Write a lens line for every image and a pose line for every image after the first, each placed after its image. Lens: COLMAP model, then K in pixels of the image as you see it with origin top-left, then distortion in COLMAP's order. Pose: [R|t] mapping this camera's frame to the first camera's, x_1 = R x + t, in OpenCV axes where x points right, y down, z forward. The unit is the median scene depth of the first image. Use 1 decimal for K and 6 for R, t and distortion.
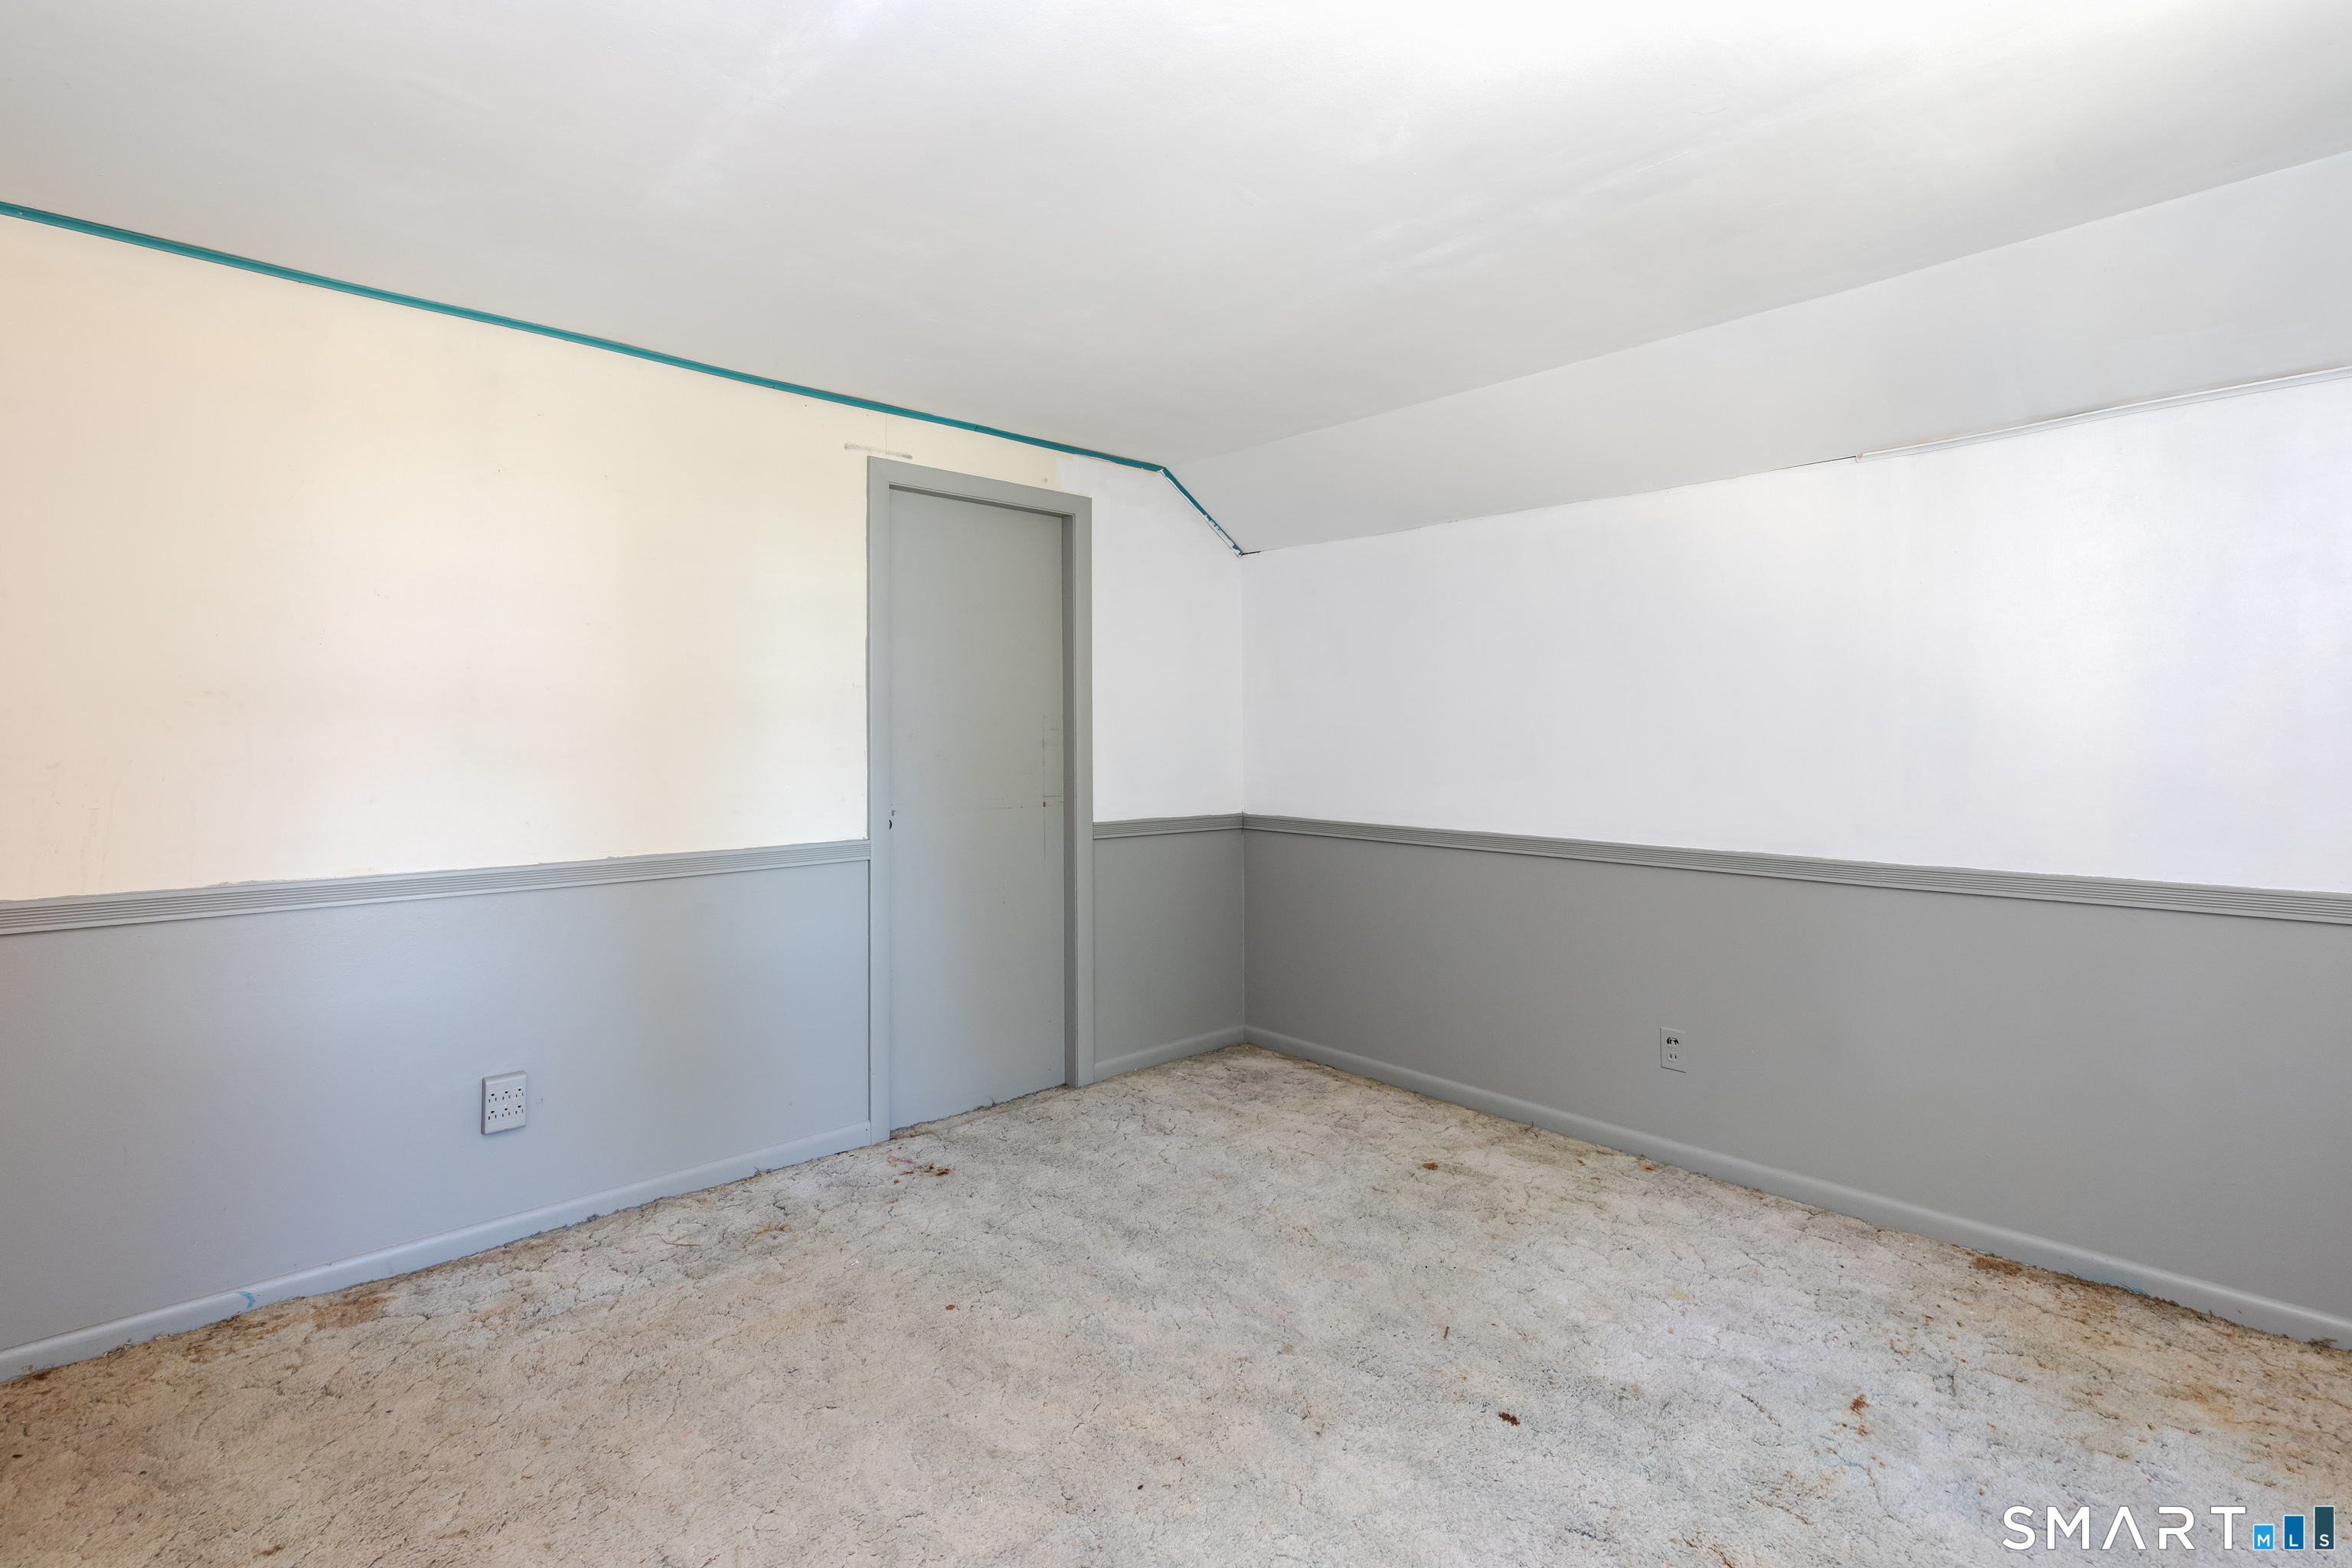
lens RADIAL K [[1081.4, 0, 1168.8], [0, 1081.4, 717.7], [0, 0, 1]] dist [0.008111, -0.001351]
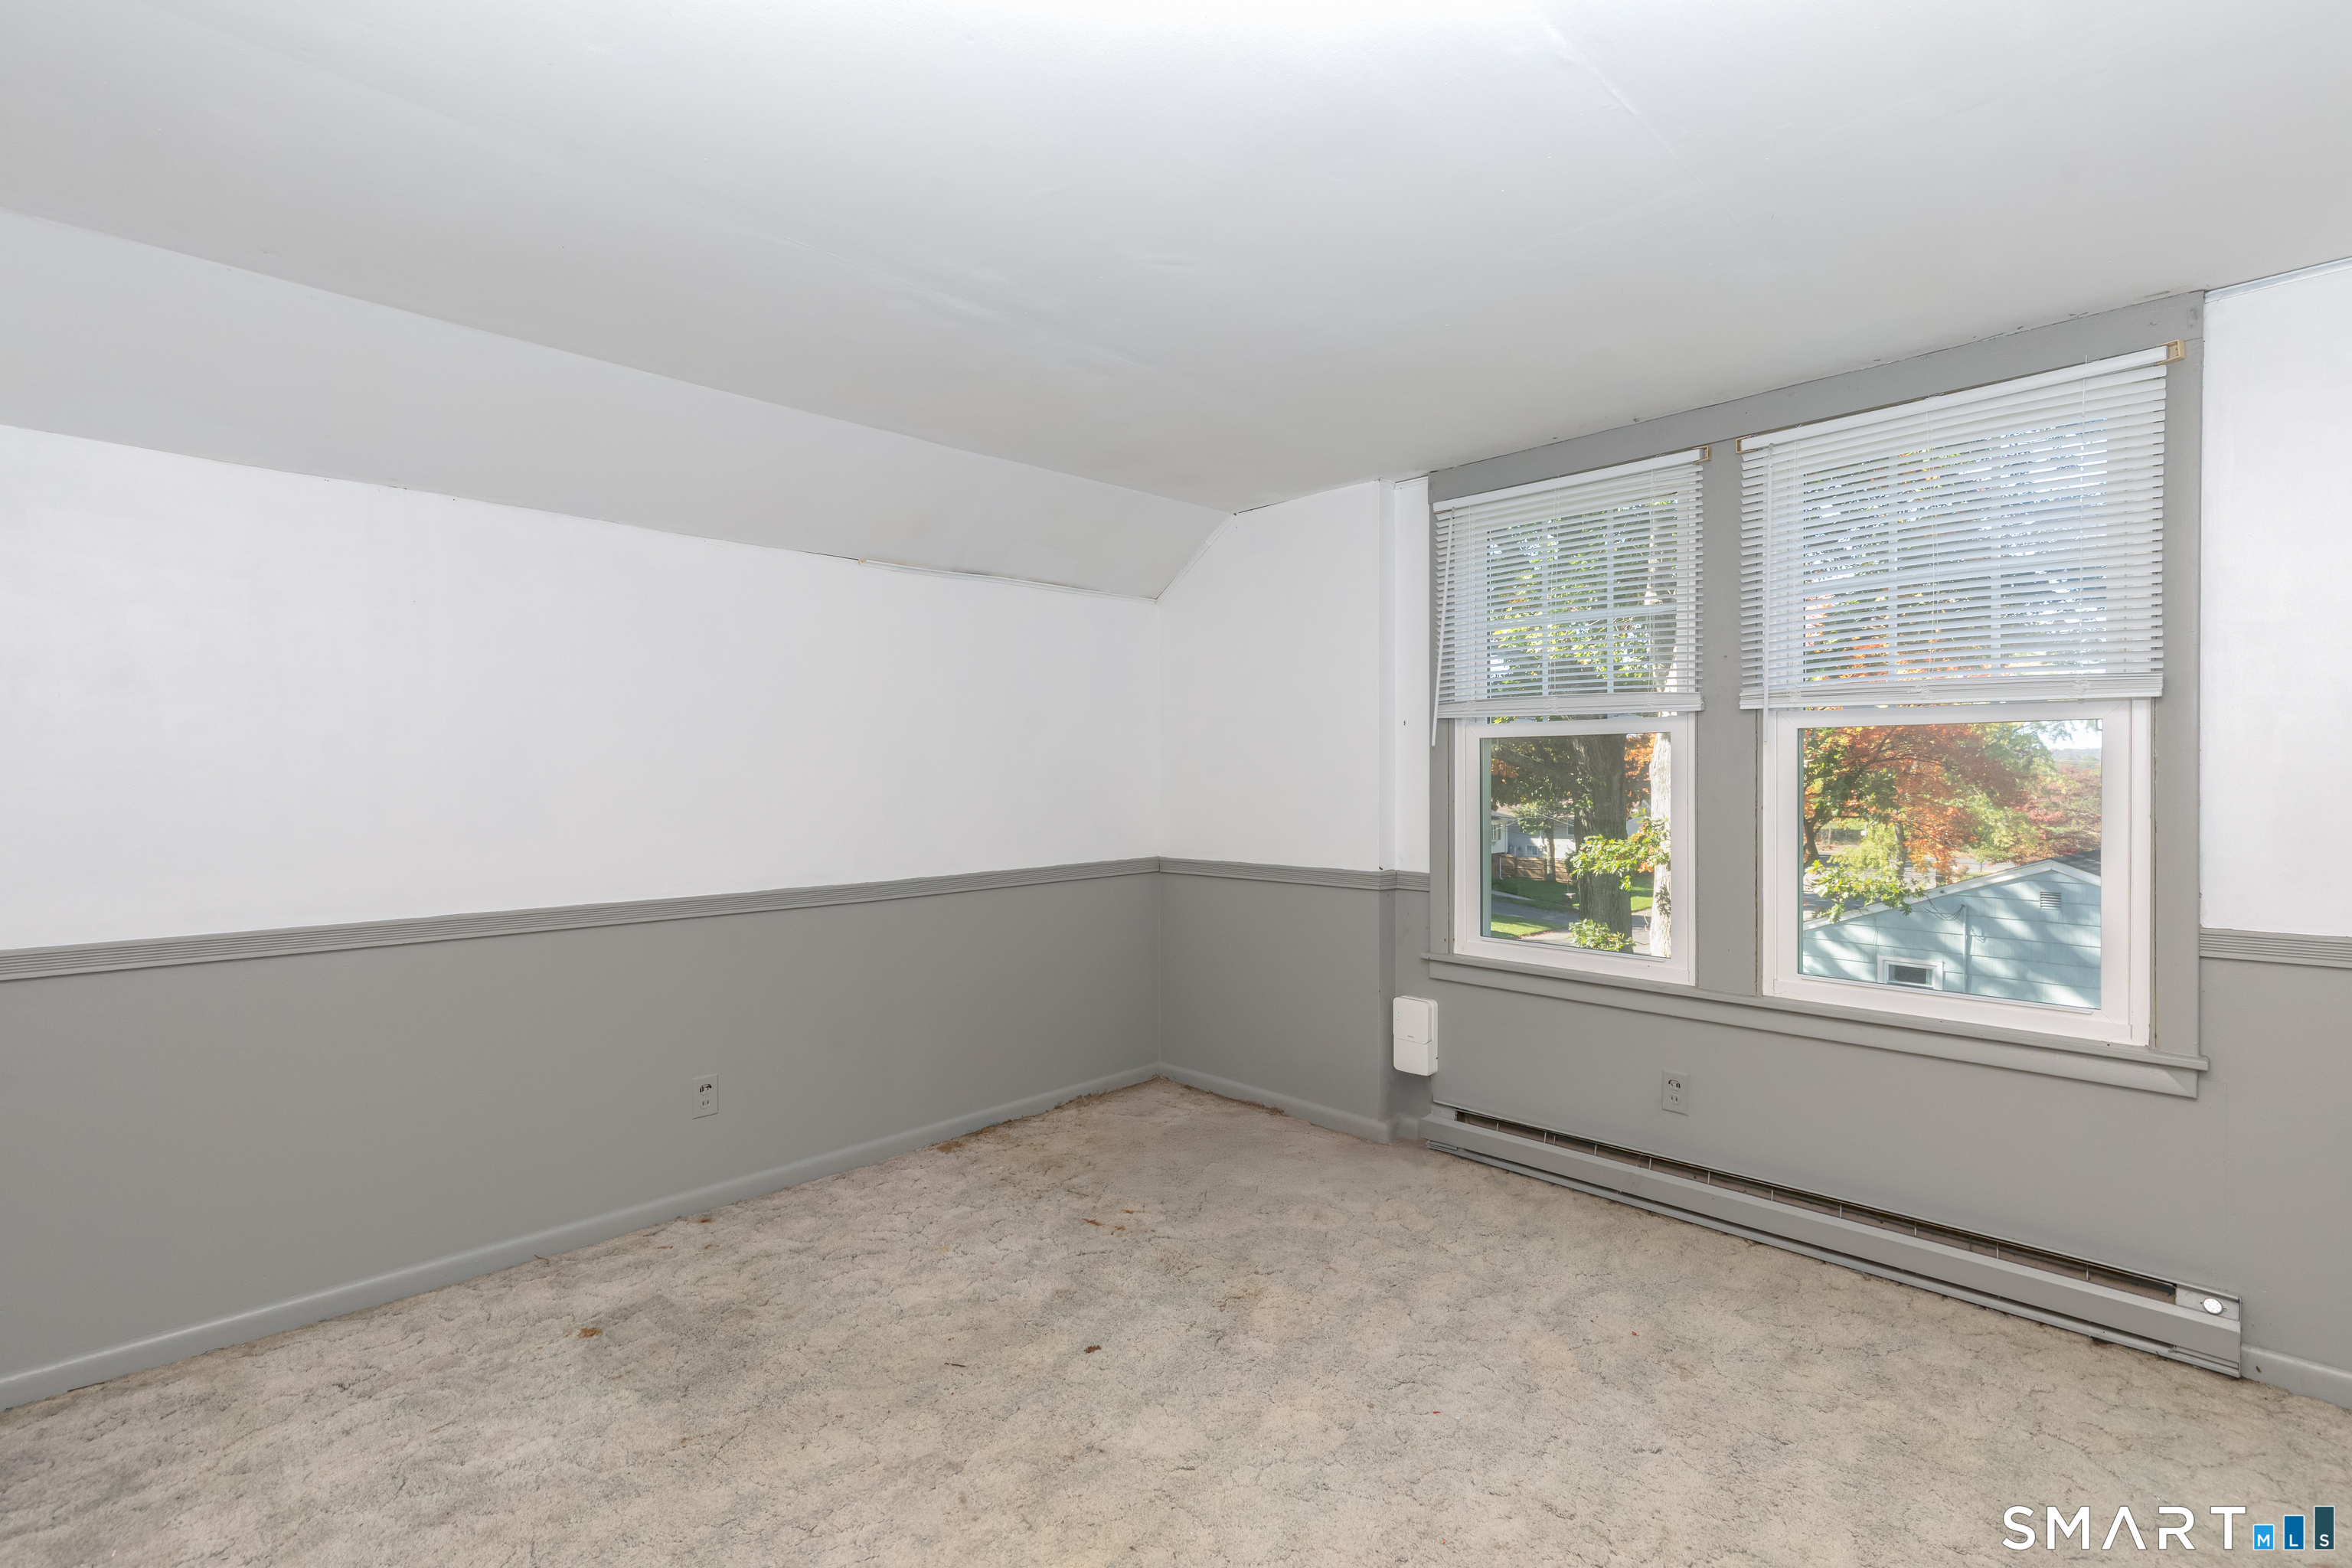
lens RADIAL K [[1081.4, 0, 1173.6], [0, 1081.4, 781.6], [0, 0, 1]] dist [0.008111, -0.001351]
pose [[-0.029914, -0.001529, 0.999551, -0.692621], [-0.003805, 0.999992, 0.001416, 0.013084], [-0.999545, -0.003761, -0.029920, 0.742541]]
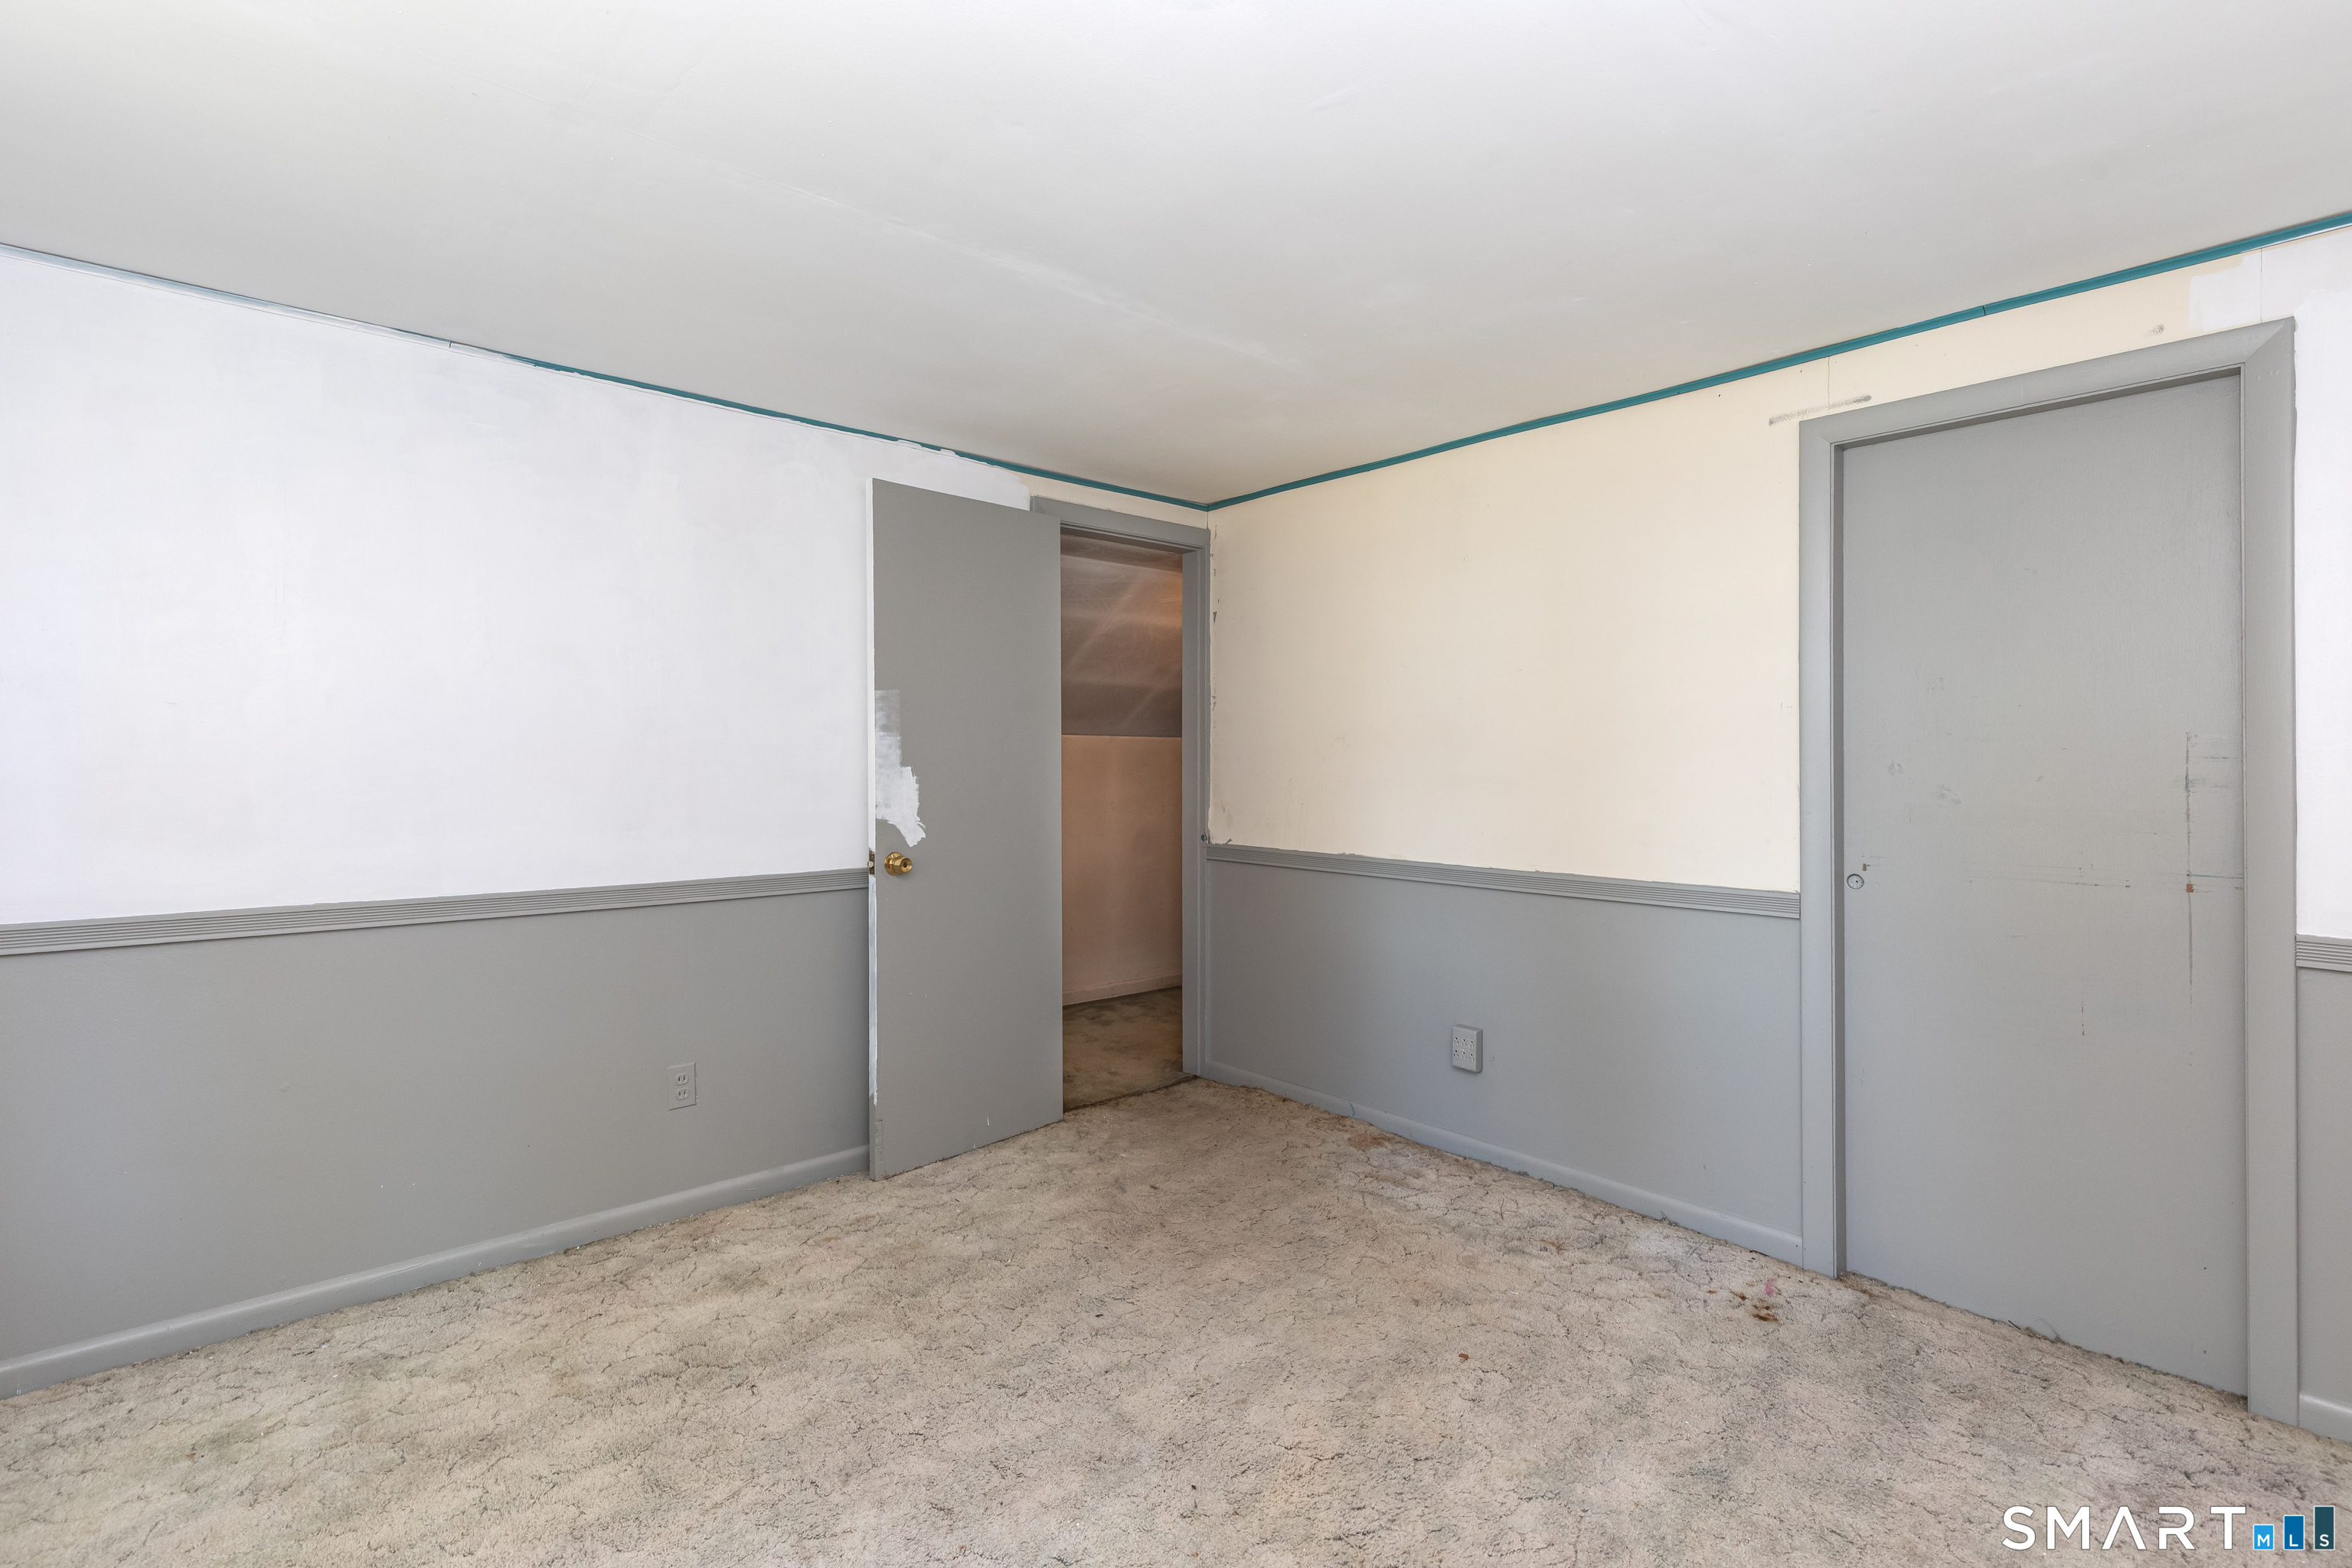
lens RADIAL K [[1081.4, 0, 1178.6], [0, 1081.4, 775.8], [0, 0, 1]] dist [0.008111, -0.001351]
pose [[-0.008869, 0.015863, -0.999835, 0.713515], [0.011453, 0.999810, 0.015761, 0.006636], [0.999895, -0.011312, -0.009049, 0.711488]]
